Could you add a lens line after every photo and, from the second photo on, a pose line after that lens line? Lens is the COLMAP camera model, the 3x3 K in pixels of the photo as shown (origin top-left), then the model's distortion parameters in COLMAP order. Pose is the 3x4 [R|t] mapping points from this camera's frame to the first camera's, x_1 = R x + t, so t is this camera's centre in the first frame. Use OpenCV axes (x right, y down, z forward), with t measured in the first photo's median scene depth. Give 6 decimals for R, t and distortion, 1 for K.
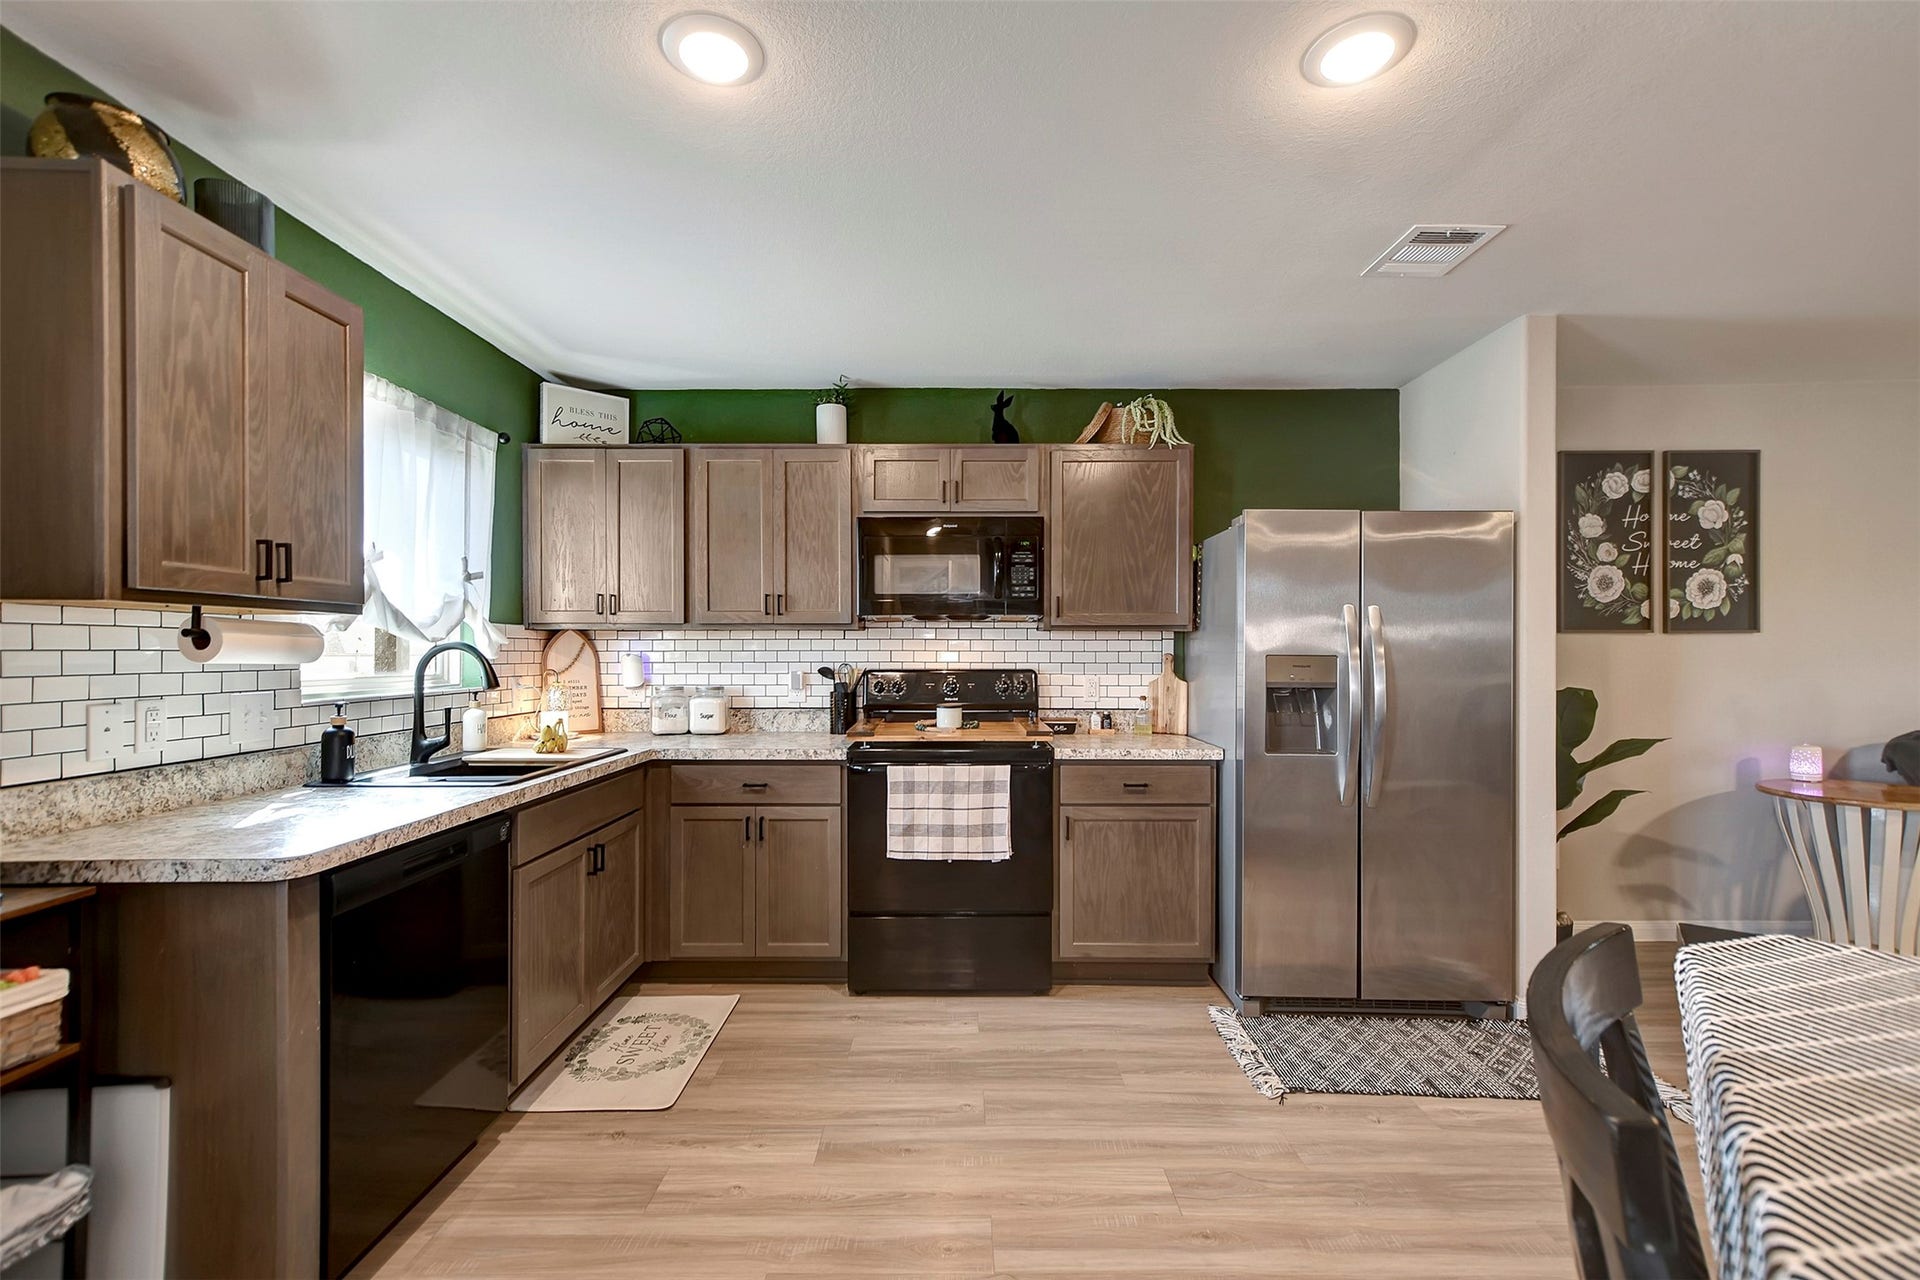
lens RADIAL K [[842.8, 0, 950.2], [0, 842.8, 647.1], [0, 0, 1]] dist [0.002998, 0.000609]
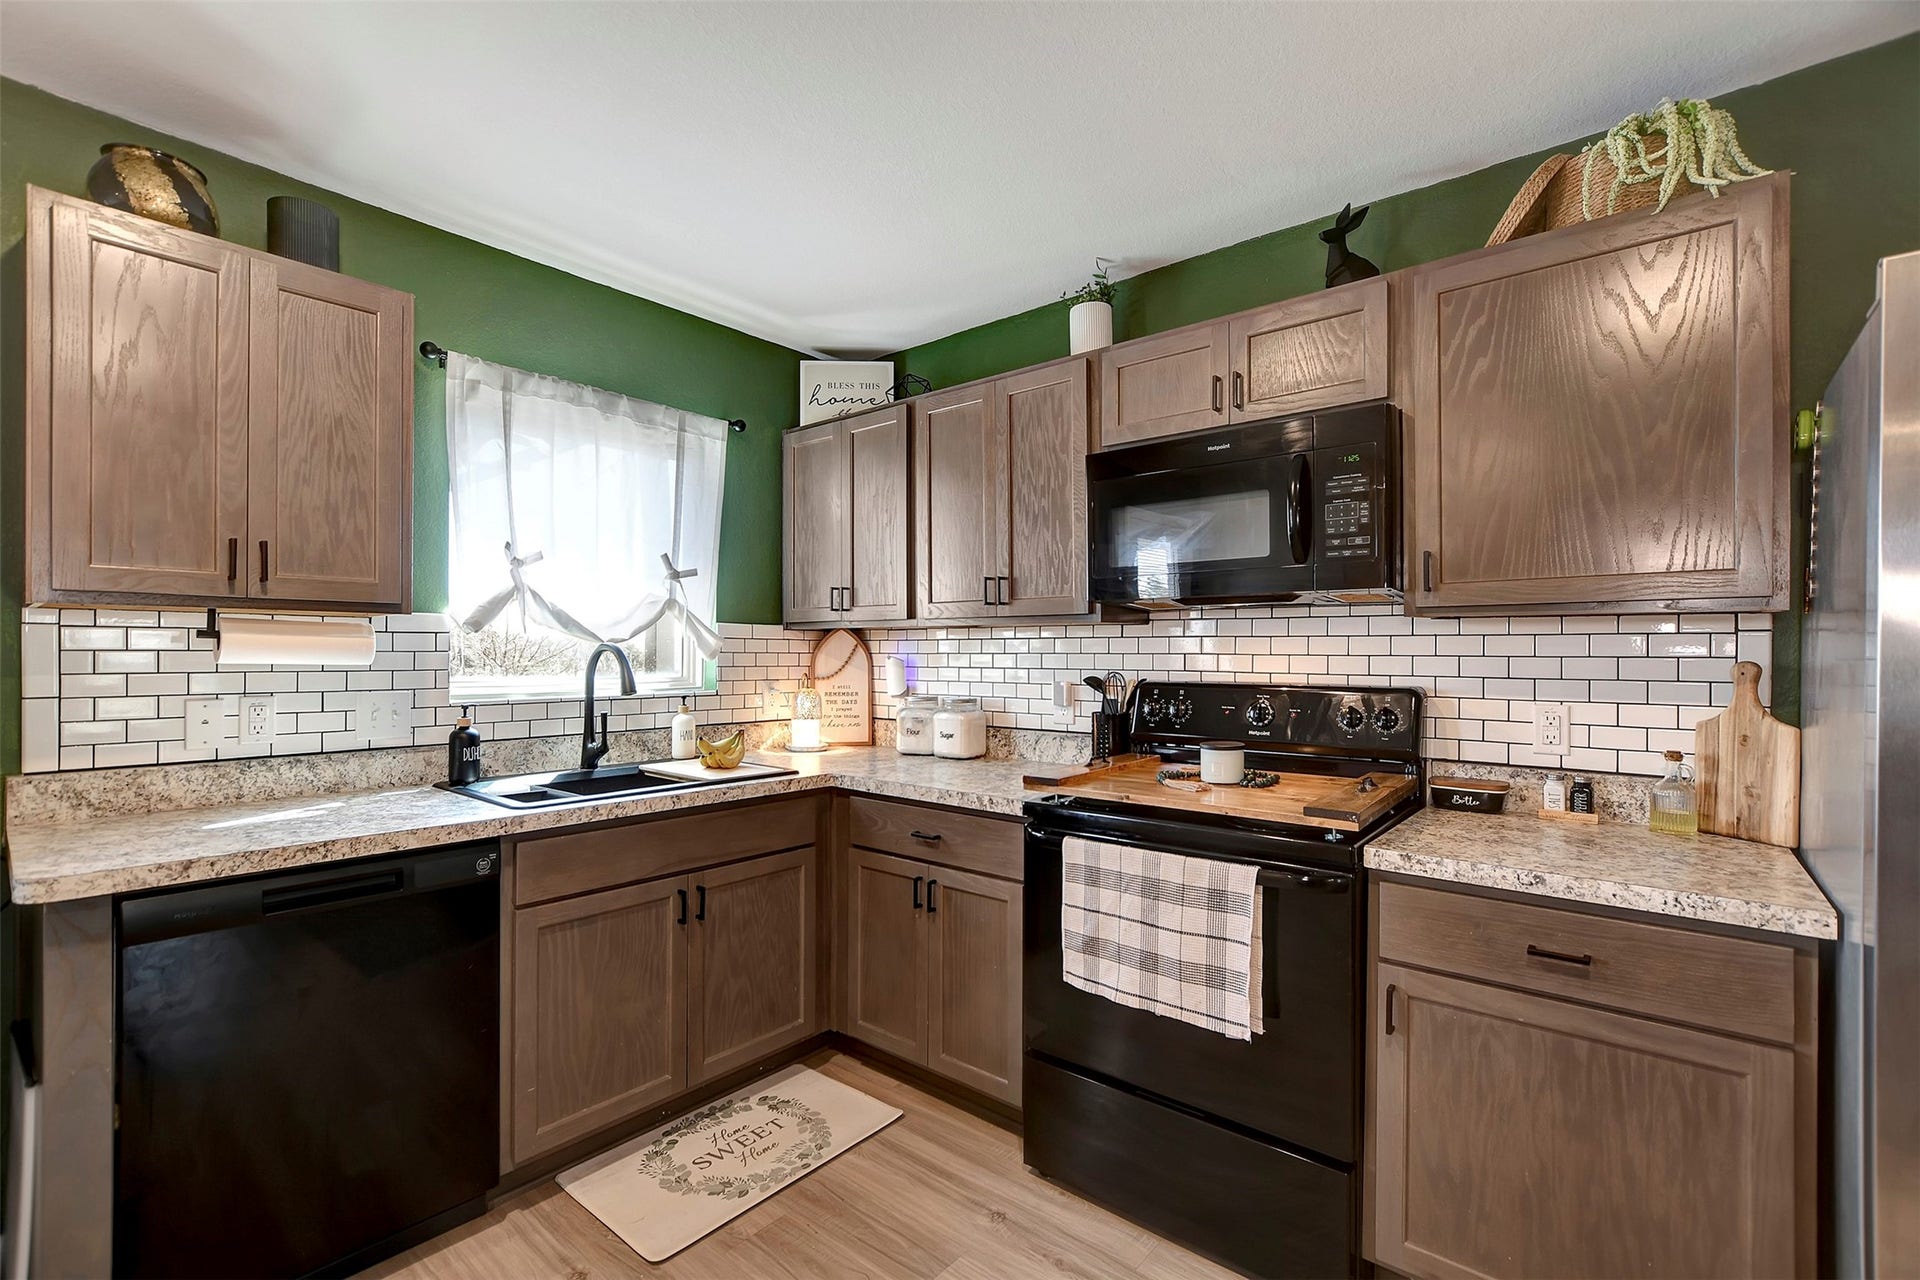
lens RADIAL K [[841.0, 0, 948.6], [0, 841.0, 649.1], [0, 0, 1]] dist [-0.017044, 0.005471]
pose [[0.766966, -0.000343, -0.641688, 0.255509], [-0.000567, 0.999999, -0.001212, 0.001583], [0.641688, 0.001294, 0.766965, 0.449649]]
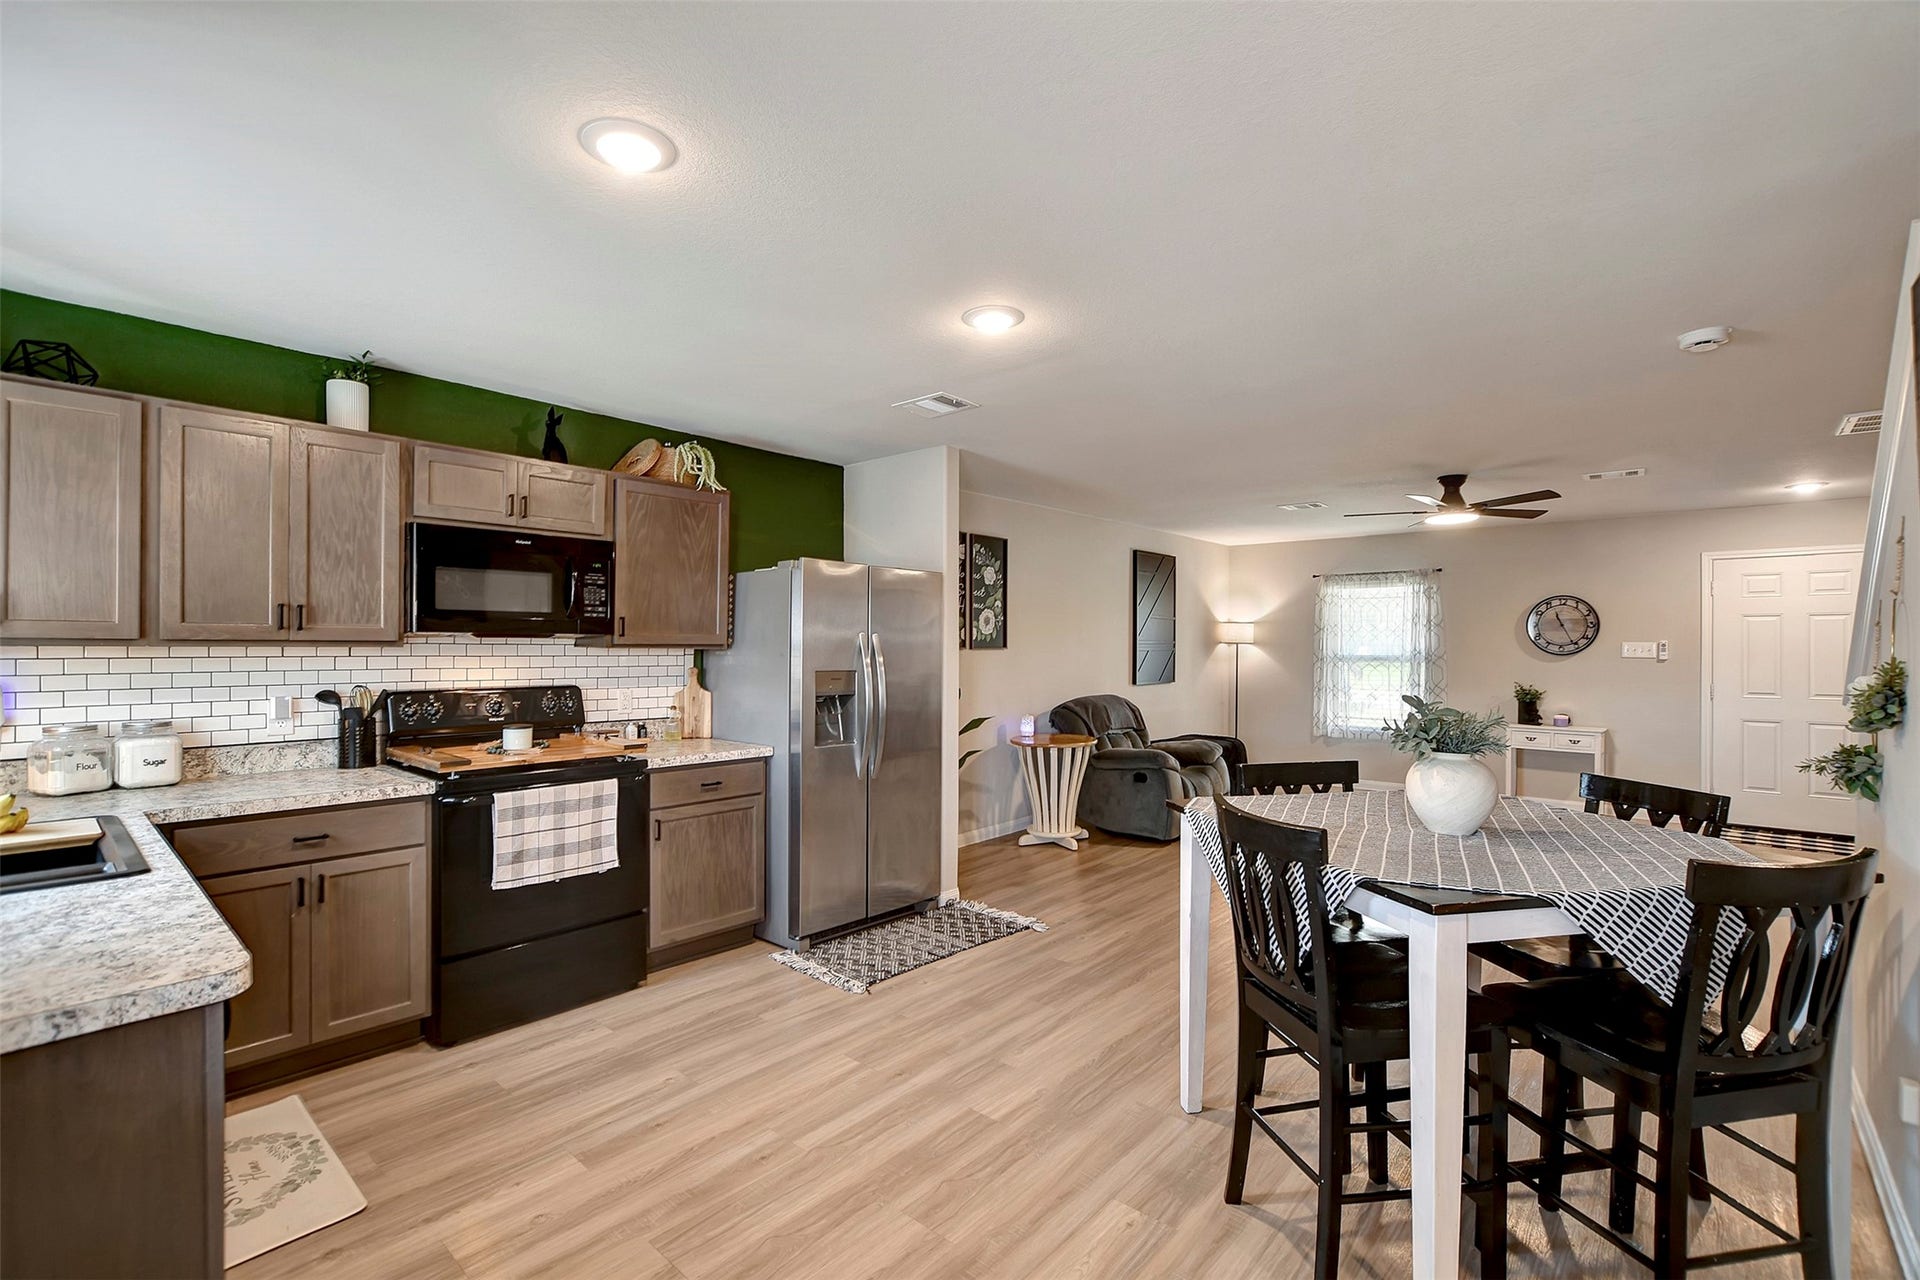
lens RADIAL K [[854.5, 0, 960.0], [0, 854.5, 640.0], [0, 0, 1]] dist [-0.010368, -0.000547]
pose [[0.651929, 0.008042, 0.758237, -0.450319], [-0.007073, 0.999965, -0.004524, -0.031803], [-0.758247, -0.002414, 0.651963, -0.027526]]
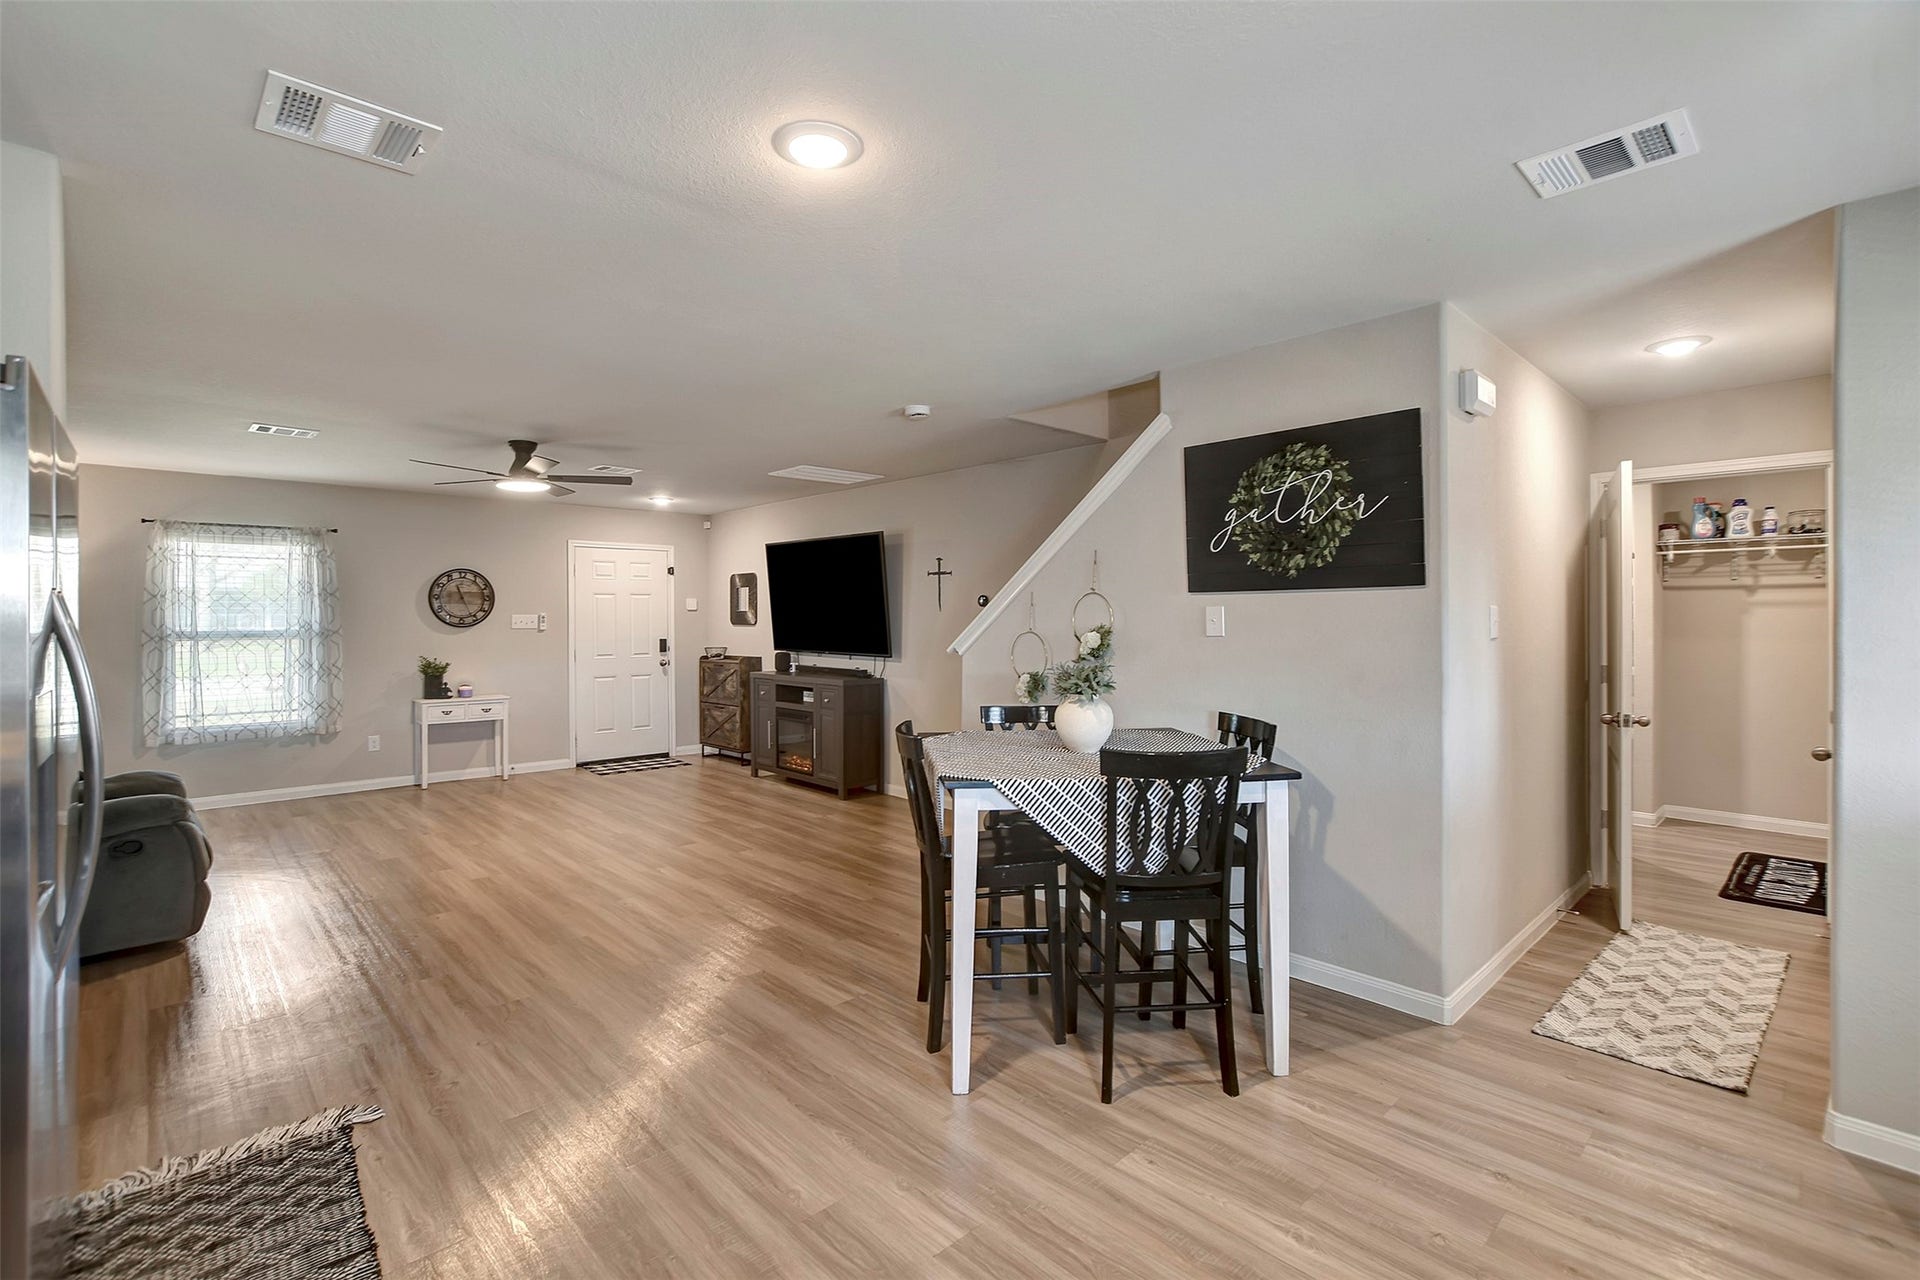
lens RADIAL K [[860.3, 0, 934.2], [0, 860.3, 616.4], [0, 0, 1]] dist [-0.004503, 0.000348]
pose [[-0.683401, 0.004590, 0.730028, -0.260686], [0.001486, 0.999987, -0.004896, -0.029372], [-0.730041, -0.002261, -0.683399, 0.904016]]
